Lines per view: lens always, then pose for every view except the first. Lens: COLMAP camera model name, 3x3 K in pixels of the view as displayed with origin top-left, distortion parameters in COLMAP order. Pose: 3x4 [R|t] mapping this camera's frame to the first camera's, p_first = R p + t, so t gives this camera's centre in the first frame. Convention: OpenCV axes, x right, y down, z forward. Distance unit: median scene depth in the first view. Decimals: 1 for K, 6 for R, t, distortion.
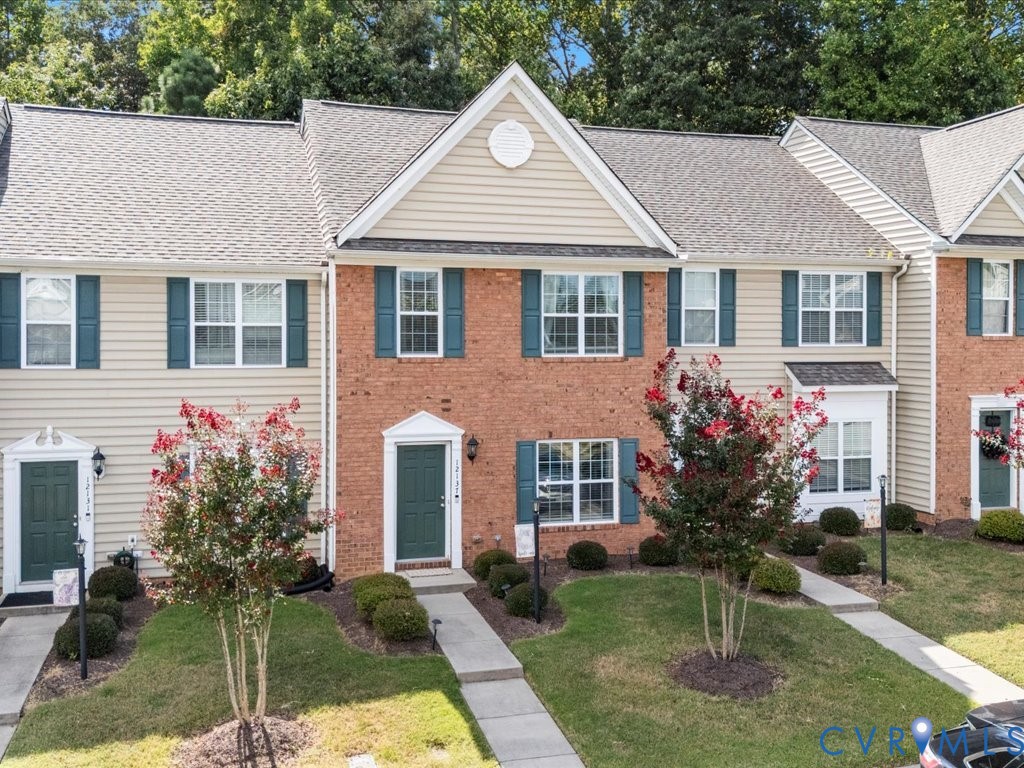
lens RADIAL K [[933.6, 0, 510.6], [0, 933.6, 343.2], [0, 0, 1]] dist [0.034161, -0.004001]
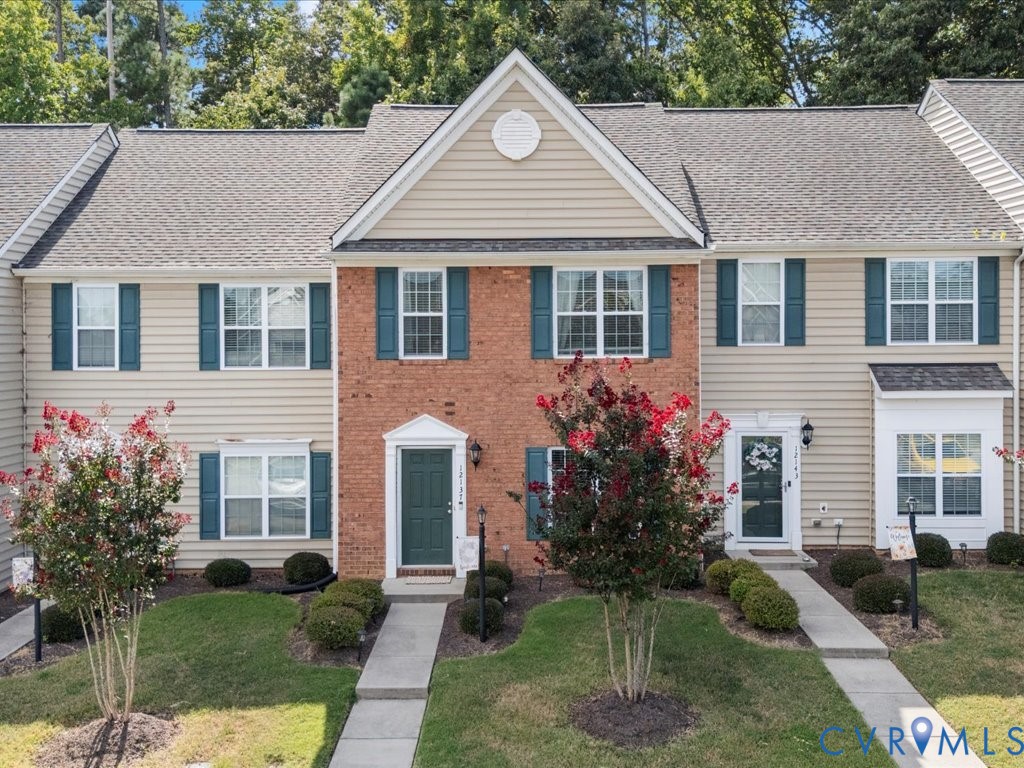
lens RADIAL K [[941.5, 0, 515.0], [0, 941.5, 341.1], [0, 0, 1]] dist [0.031180, 0.001144]
pose [[0.961978, -0.007108, -0.273036, 0.261546], [0.006780, 0.999975, -0.002142, -0.001101], [0.273044, 0.000209, 0.962002, 0.076757]]
